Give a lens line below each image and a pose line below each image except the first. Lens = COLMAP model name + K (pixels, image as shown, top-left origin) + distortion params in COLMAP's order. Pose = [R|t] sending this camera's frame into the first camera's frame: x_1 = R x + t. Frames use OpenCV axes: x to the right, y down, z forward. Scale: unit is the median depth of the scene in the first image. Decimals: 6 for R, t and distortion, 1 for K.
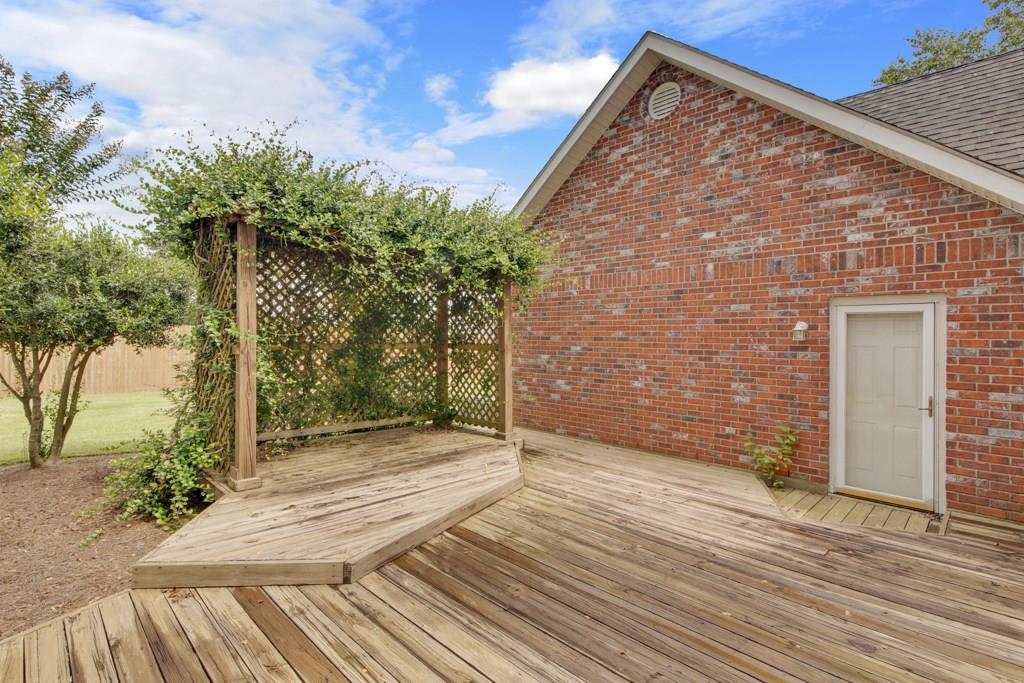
lens RADIAL K [[486.1, 0, 512.0], [0, 486.1, 341.5], [0, 0, 1]] dist [-0.001843, -0.000113]
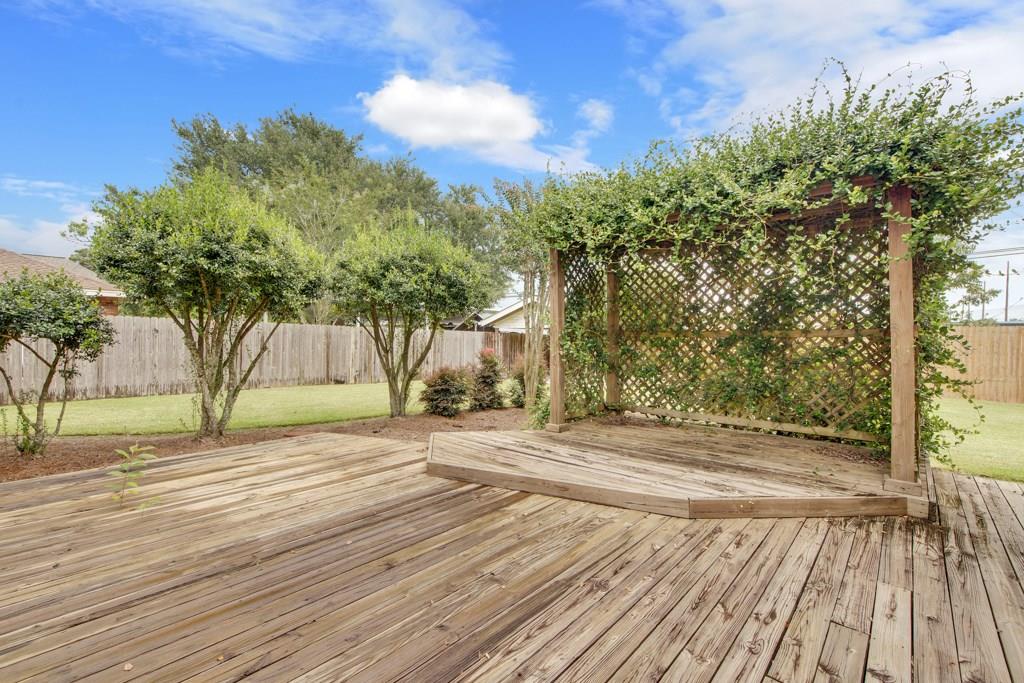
lens RADIAL K [[457.9, 0, 504.9], [0, 457.9, 335.2], [0, 0, 1]] dist [-0.000114, 0.000160]
pose [[0.048731, -0.019429, -0.998623, 0.769058], [-0.009667, 0.999755, -0.019923, 0.053642], [0.998765, 0.010625, 0.048531, 0.788503]]
